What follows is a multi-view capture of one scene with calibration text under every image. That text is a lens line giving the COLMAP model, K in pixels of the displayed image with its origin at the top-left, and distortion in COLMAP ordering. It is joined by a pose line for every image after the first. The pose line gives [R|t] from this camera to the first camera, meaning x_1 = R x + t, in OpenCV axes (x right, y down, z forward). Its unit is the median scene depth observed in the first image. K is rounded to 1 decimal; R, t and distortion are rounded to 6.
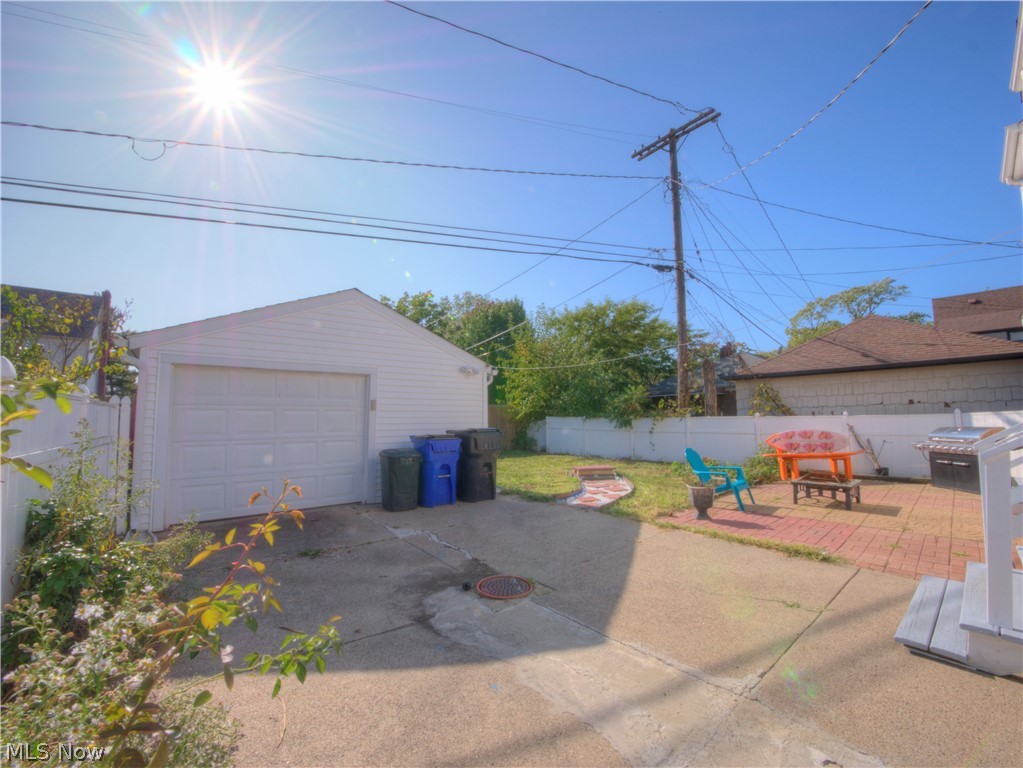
lens RADIAL K [[411.8, 0, 511.5], [0, 411.8, 384.0], [0, 0, 1]] dist [-0.002495, -0.000078]
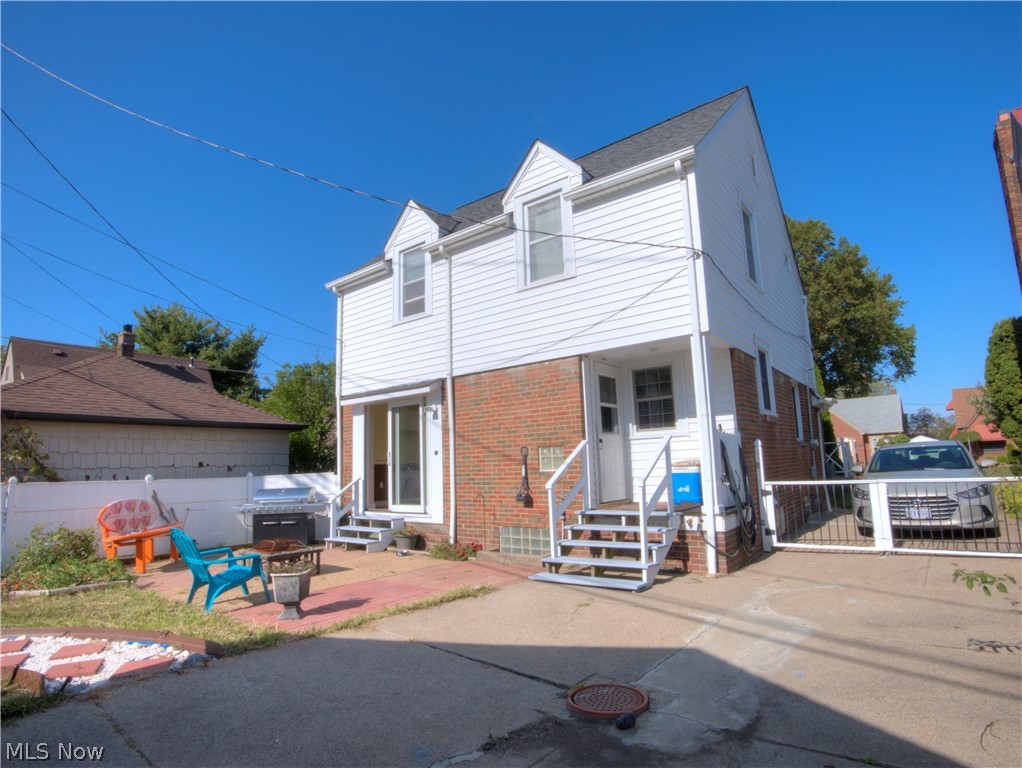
lens RADIAL K [[567.6, 0, 511.0], [0, 567.6, 384.0], [0, 0, 1]] dist [-0.002400, 0.000395]
pose [[-0.224684, 0.169720, 0.959537, -0.839014], [-0.054229, 0.981011, -0.186217, 0.126062], [-0.972921, -0.093875, -0.211214, 1.179795]]
